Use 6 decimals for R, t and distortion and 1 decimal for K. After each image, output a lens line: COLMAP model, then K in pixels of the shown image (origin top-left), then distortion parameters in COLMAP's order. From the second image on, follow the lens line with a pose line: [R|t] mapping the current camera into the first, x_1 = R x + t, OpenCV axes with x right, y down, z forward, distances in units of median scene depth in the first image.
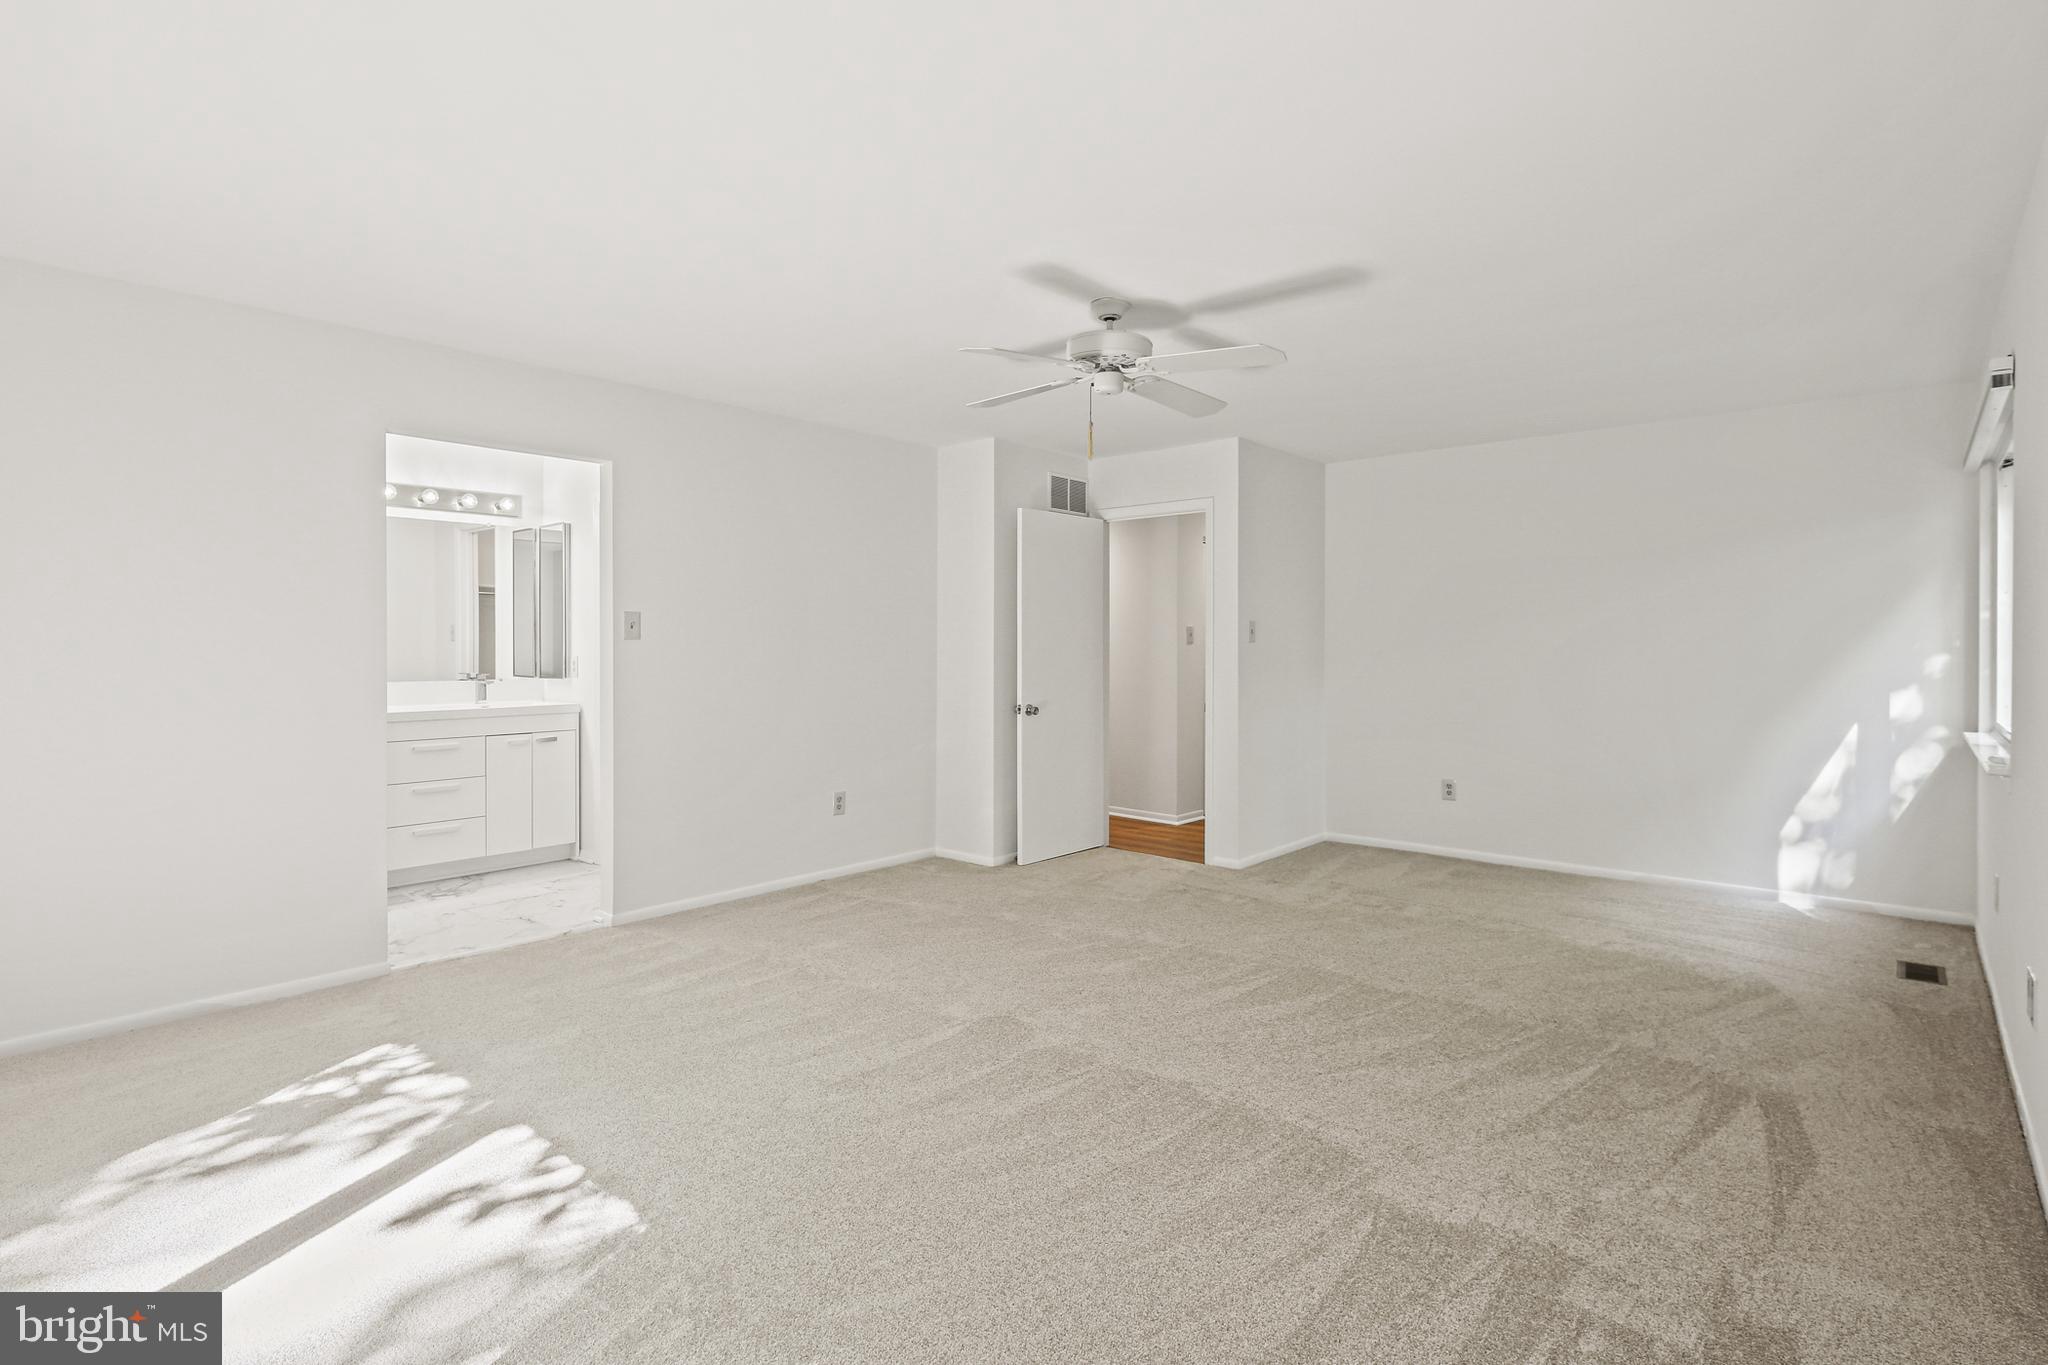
lens RADIAL K [[999.6, 0, 1026.8], [0, 999.6, 657.7], [0, 0, 1]] dist [-0.001757, -0.000097]
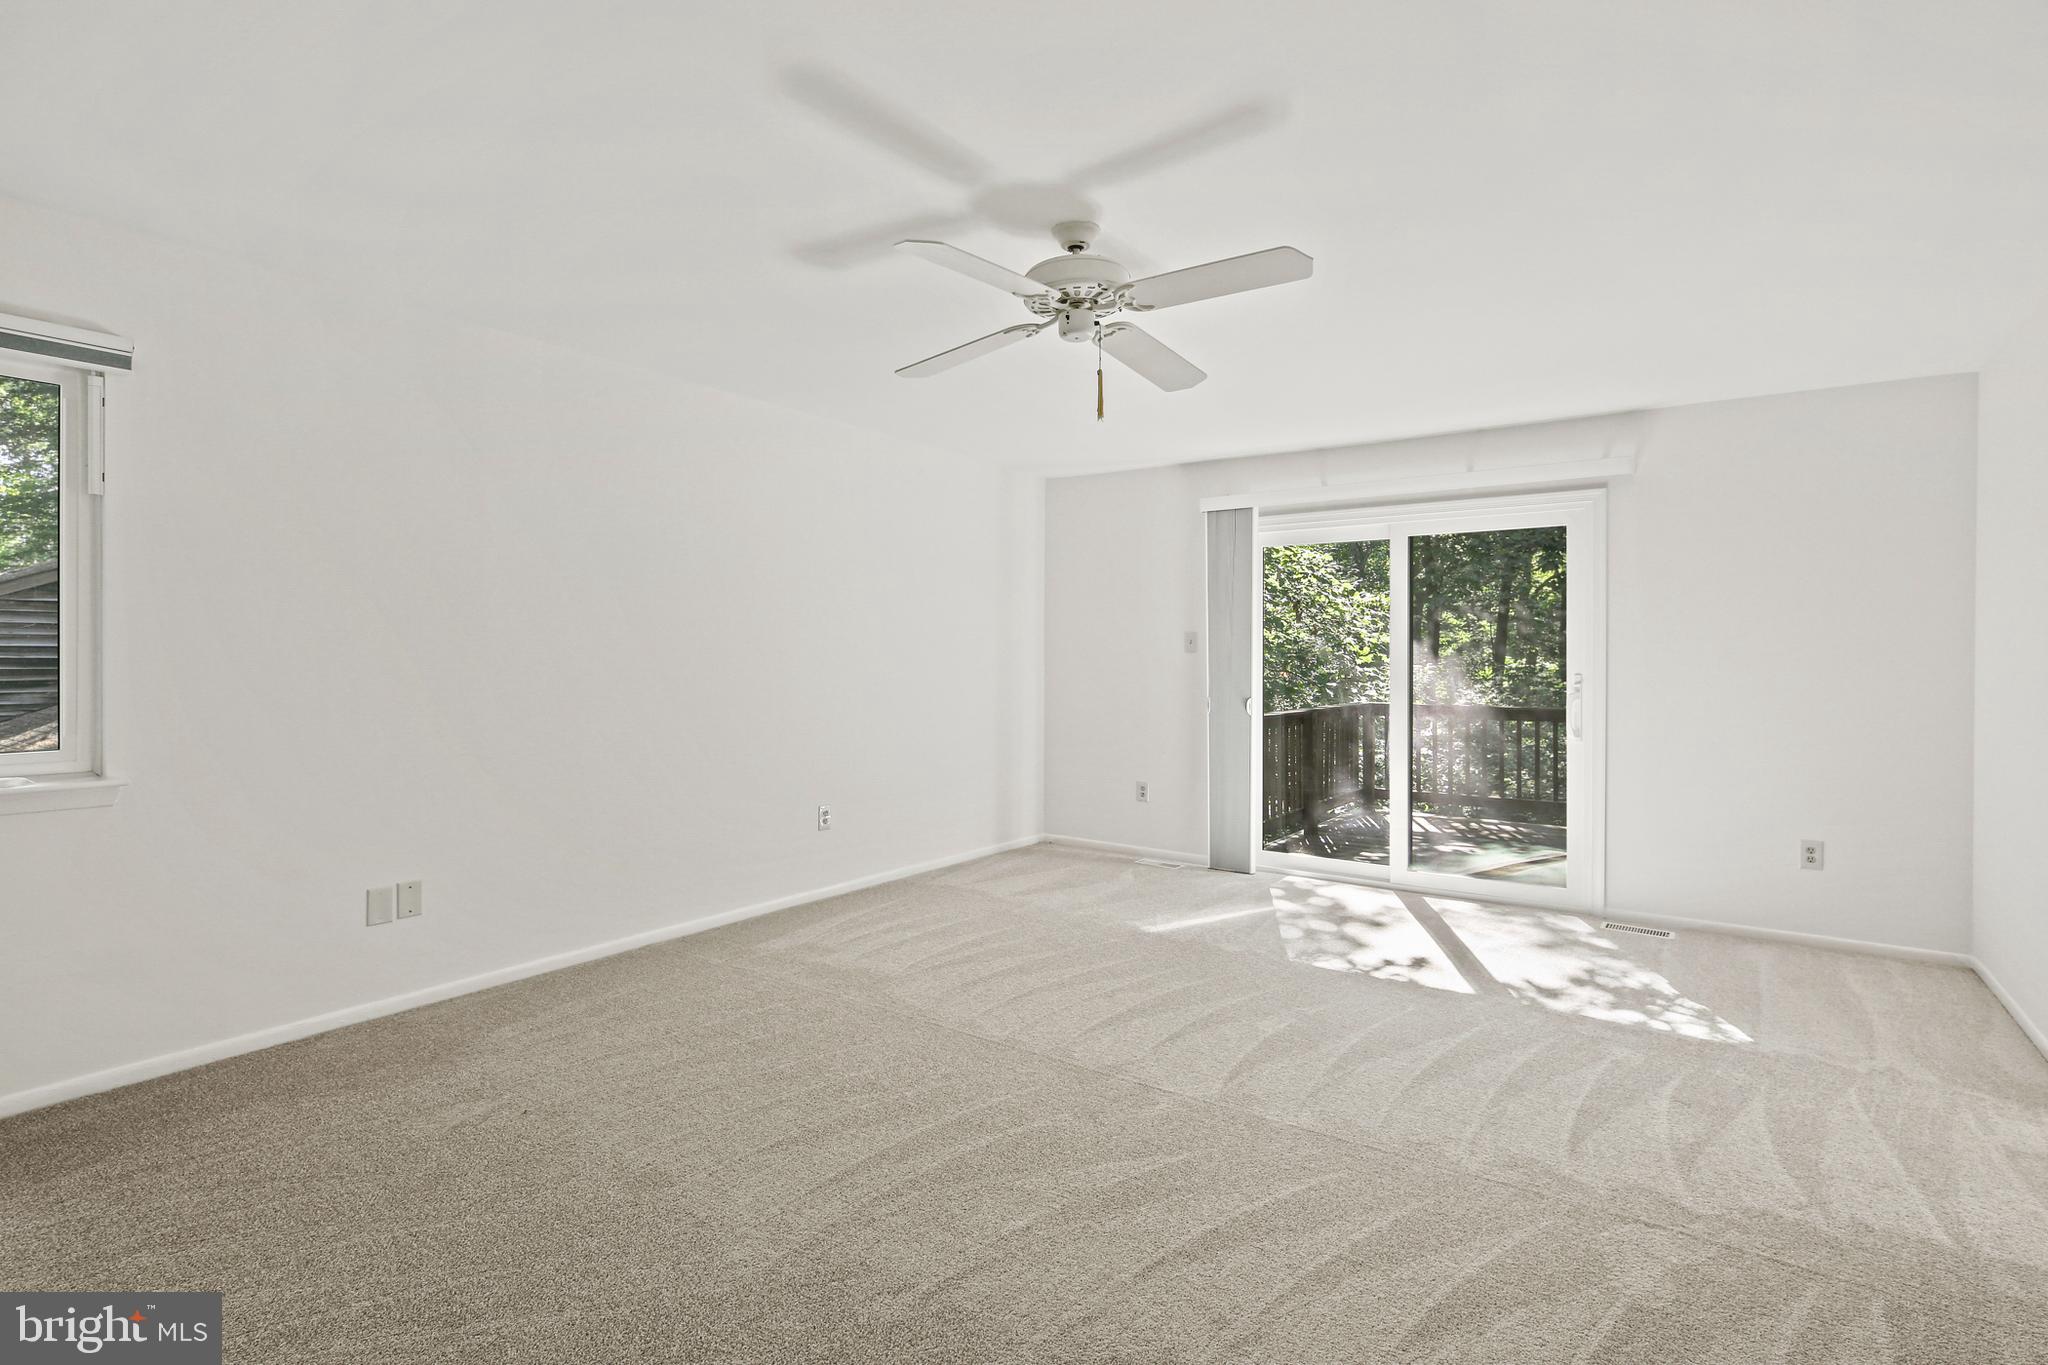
lens RADIAL K [[999.6, 0, 1026.8], [0, 999.6, 657.7], [0, 0, 1]] dist [-0.001757, -0.000097]
pose [[-0.995388, 0.000990, -0.095930, 0.290525], [0.000247, 0.999970, 0.007757, -0.033799], [0.095934, 0.007697, -0.995358, 2.553817]]
